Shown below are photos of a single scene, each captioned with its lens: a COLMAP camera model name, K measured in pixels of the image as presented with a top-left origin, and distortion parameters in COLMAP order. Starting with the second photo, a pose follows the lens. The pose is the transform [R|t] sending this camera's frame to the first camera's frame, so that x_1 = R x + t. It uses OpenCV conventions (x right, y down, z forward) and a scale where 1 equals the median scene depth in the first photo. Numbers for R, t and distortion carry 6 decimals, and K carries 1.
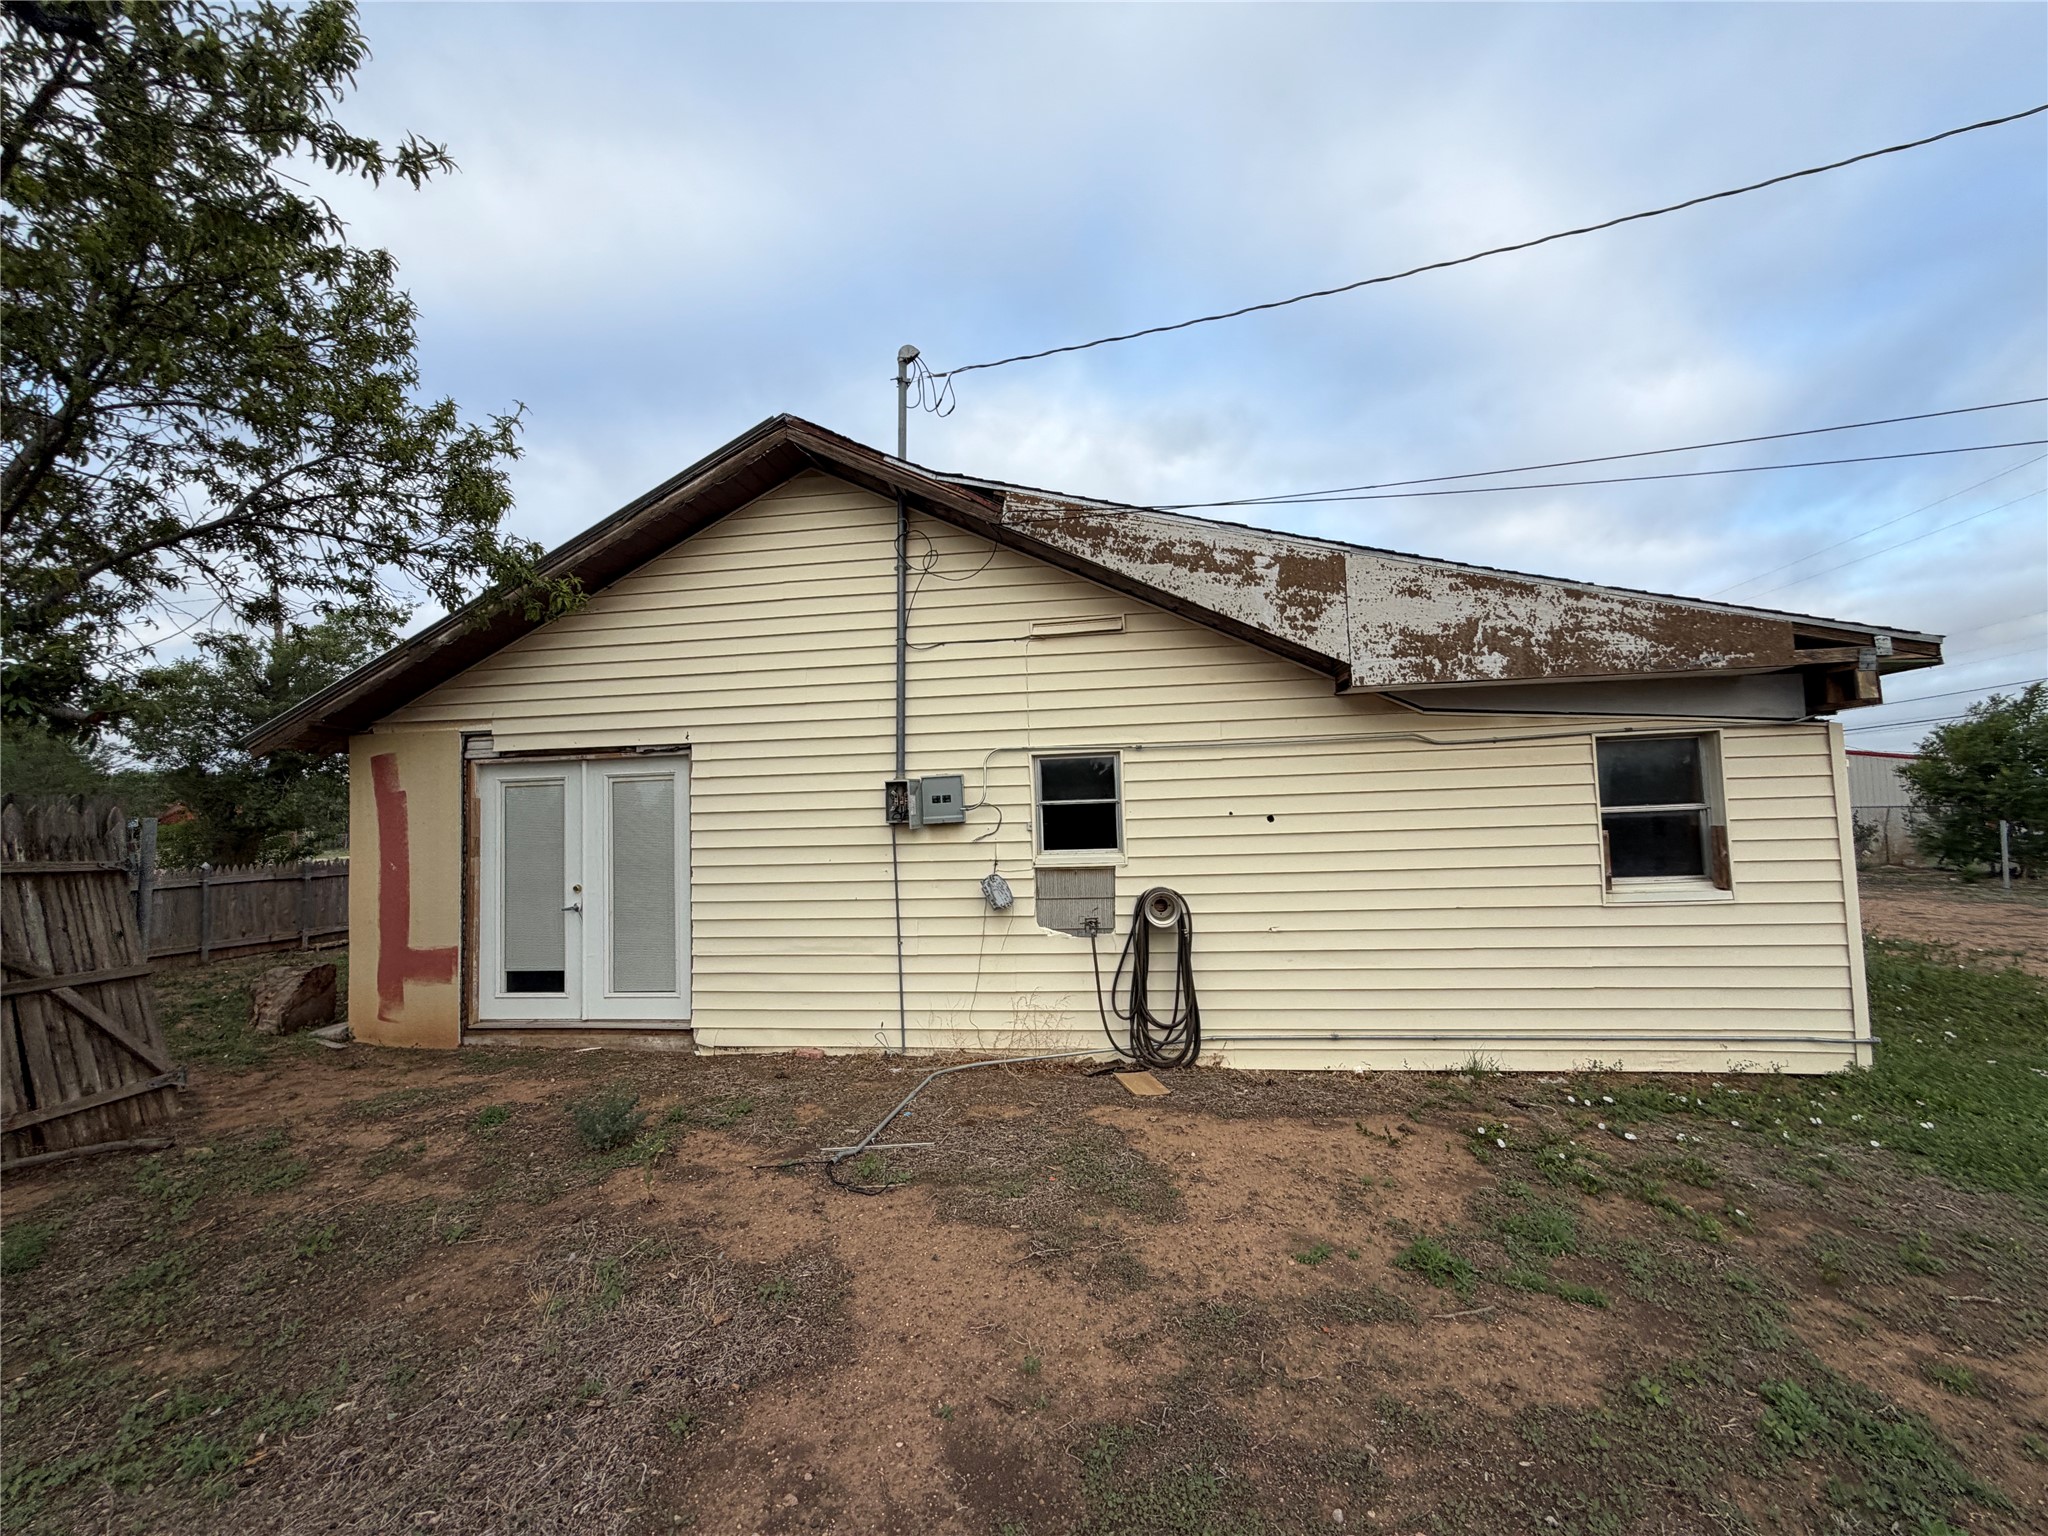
lens RADIAL K [[810.8, 0, 1011.1], [0, 810.8, 771.6], [0, 0, 1]] dist [-0.002560, 0.000381]
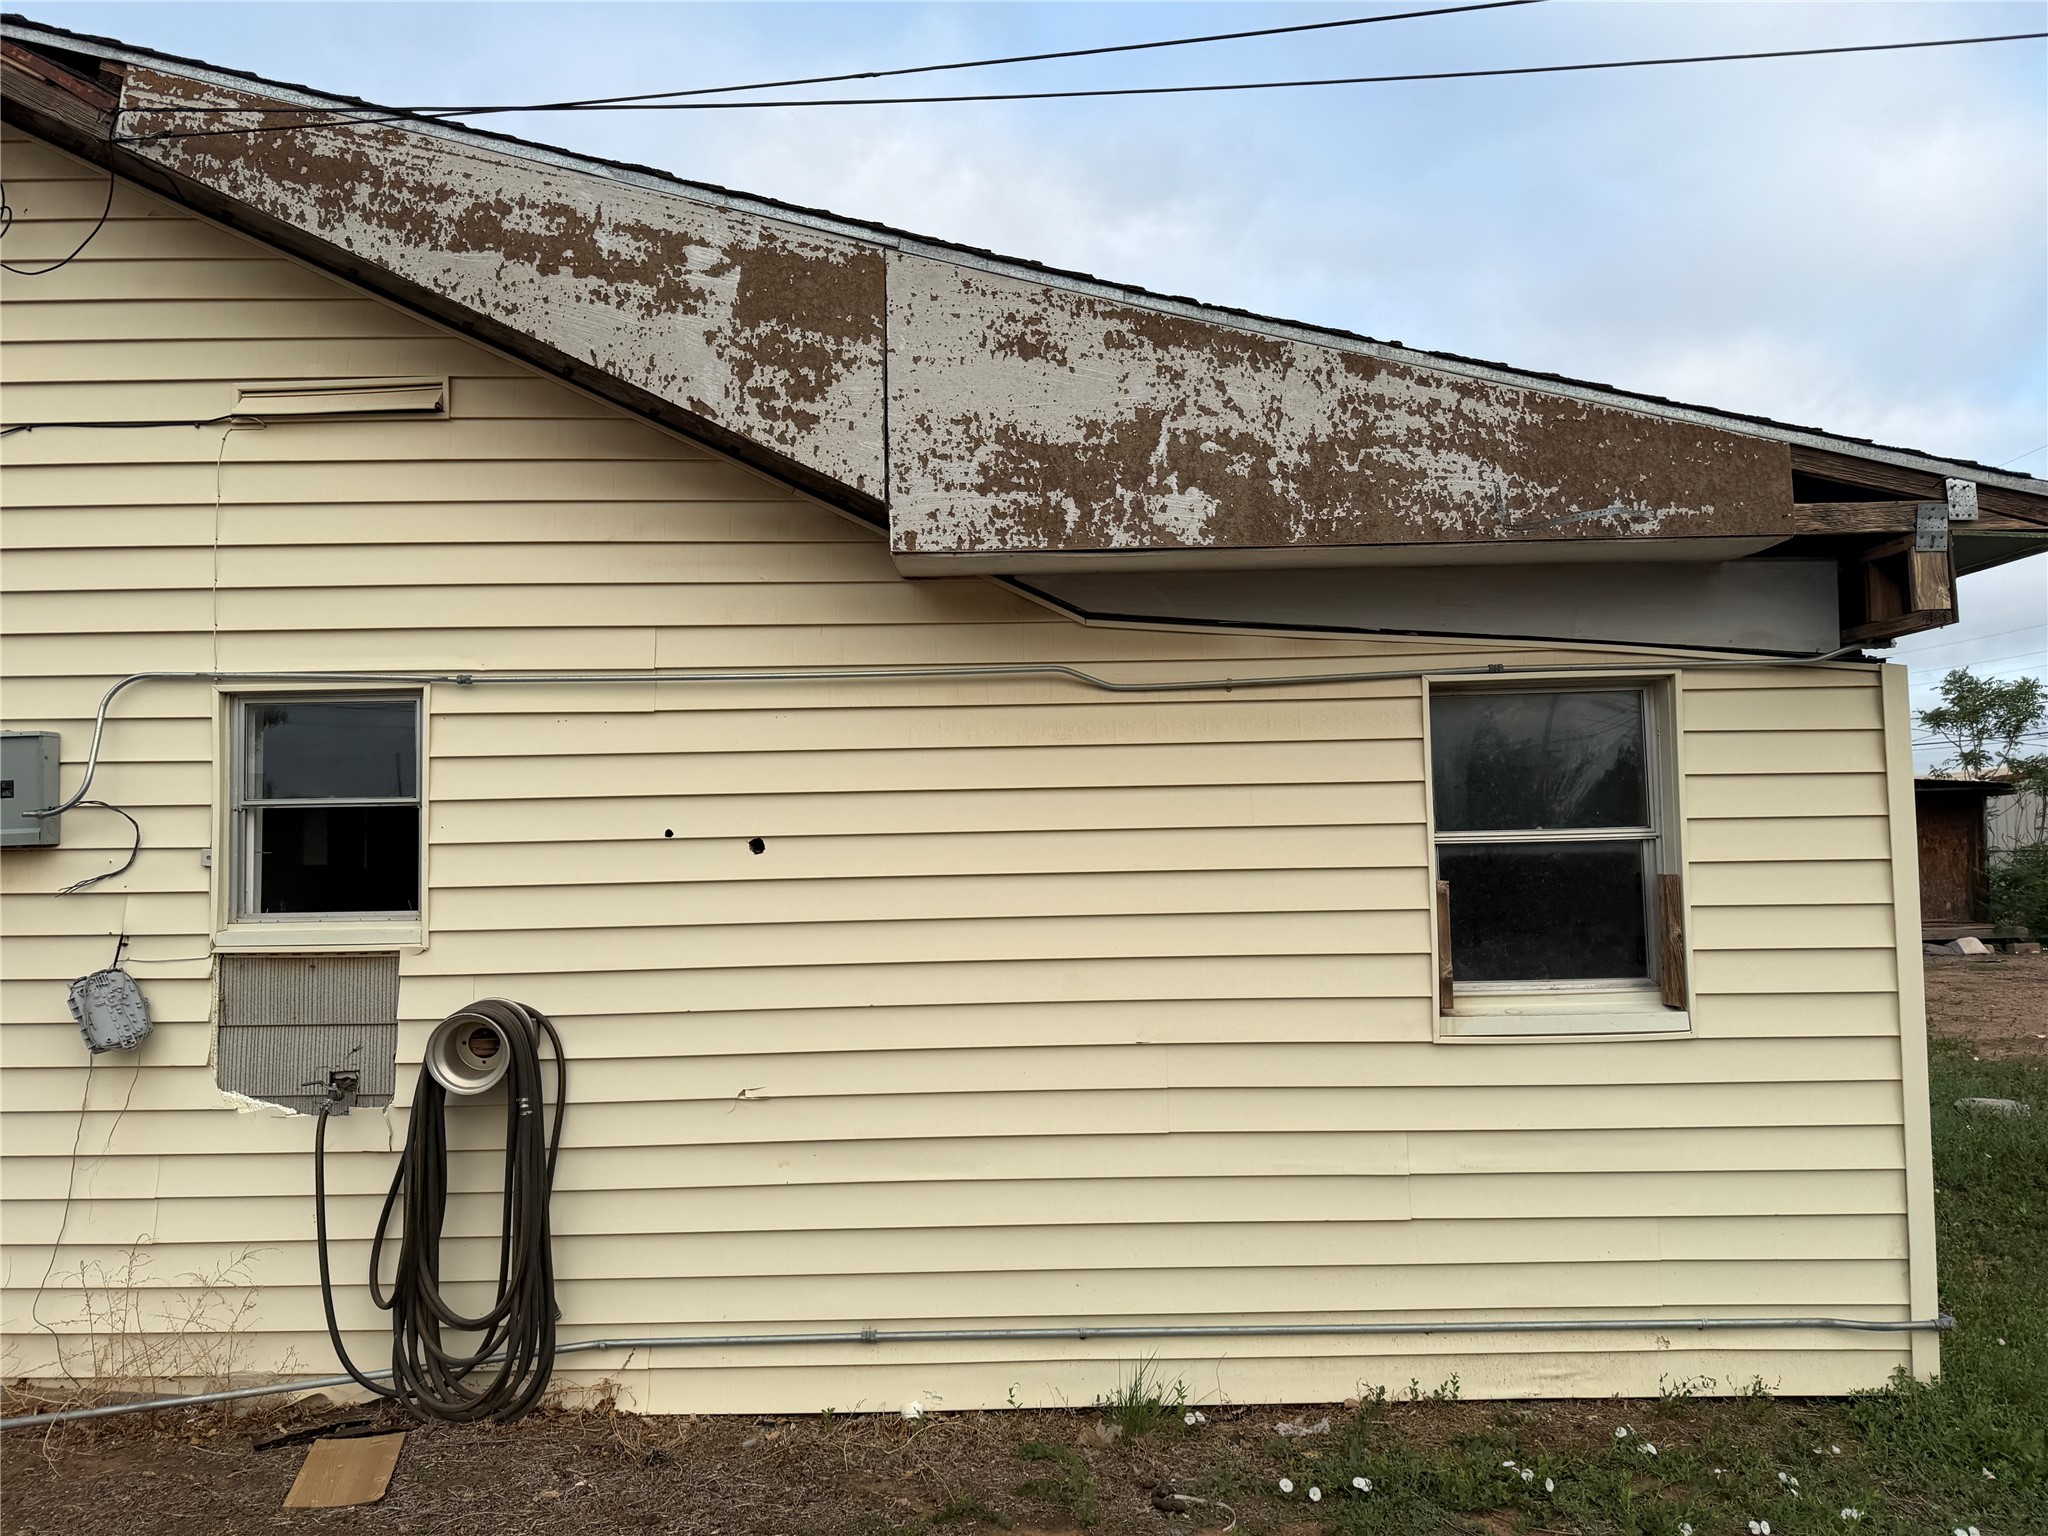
lens RADIAL K [[1431.3, 0, 1024.0], [0, 1431.3, 768.0], [0, 0, 1]] dist [0.104103, -0.161184]
pose [[0.992192, 0.020487, 0.123026, 0.394551], [-0.020872, 0.999780, 0.001835, 0.010810], [-0.122961, -0.004389, 0.992402, 0.201364]]
